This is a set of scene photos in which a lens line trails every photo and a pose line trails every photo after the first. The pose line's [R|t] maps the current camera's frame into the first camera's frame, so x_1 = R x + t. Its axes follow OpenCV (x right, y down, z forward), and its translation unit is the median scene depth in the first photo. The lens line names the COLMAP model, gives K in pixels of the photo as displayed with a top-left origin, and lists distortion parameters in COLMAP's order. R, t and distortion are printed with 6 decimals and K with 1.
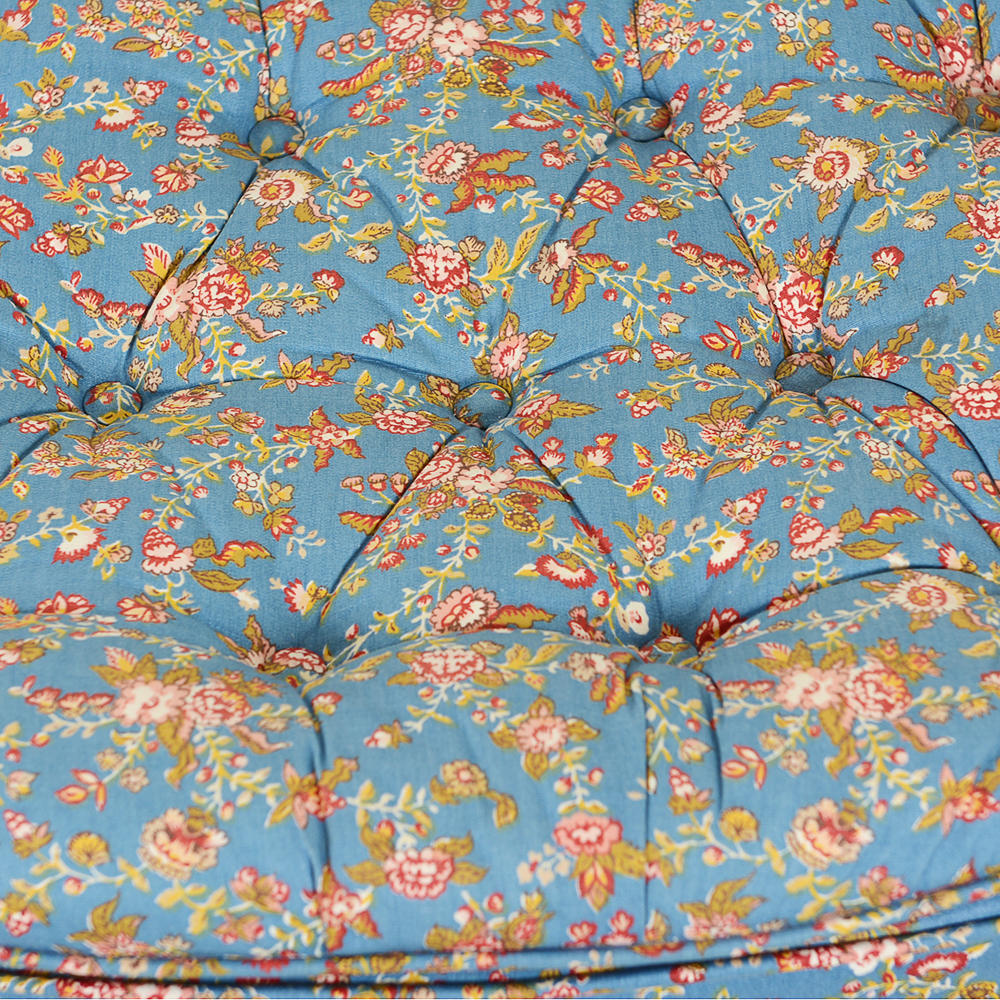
lens RADIAL K [[3285.8, 0, 506.6], [0, 3285.8, 500.0], [0, 0, 1]] dist [0.107259, 0.000000]
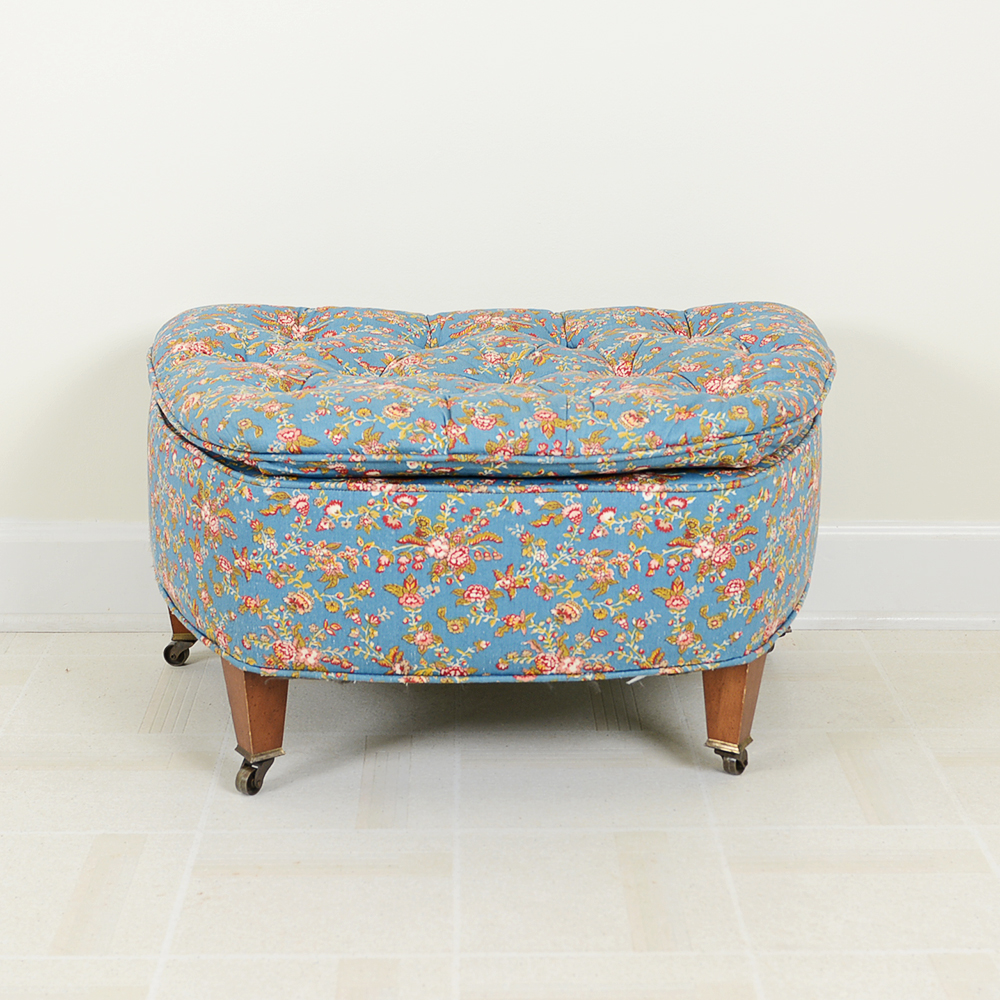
lens RADIAL K [[1554.5, 0, 492.6], [0, 1554.5, 499.8], [0, 0, 1]] dist [-0.037022, 0.000000]
pose [[0.999624, 0.024101, -0.013089, -0.000599], [-0.027406, 0.896138, -0.442928, 0.735766], [0.001054, 0.443120, 0.896462, -0.129520]]
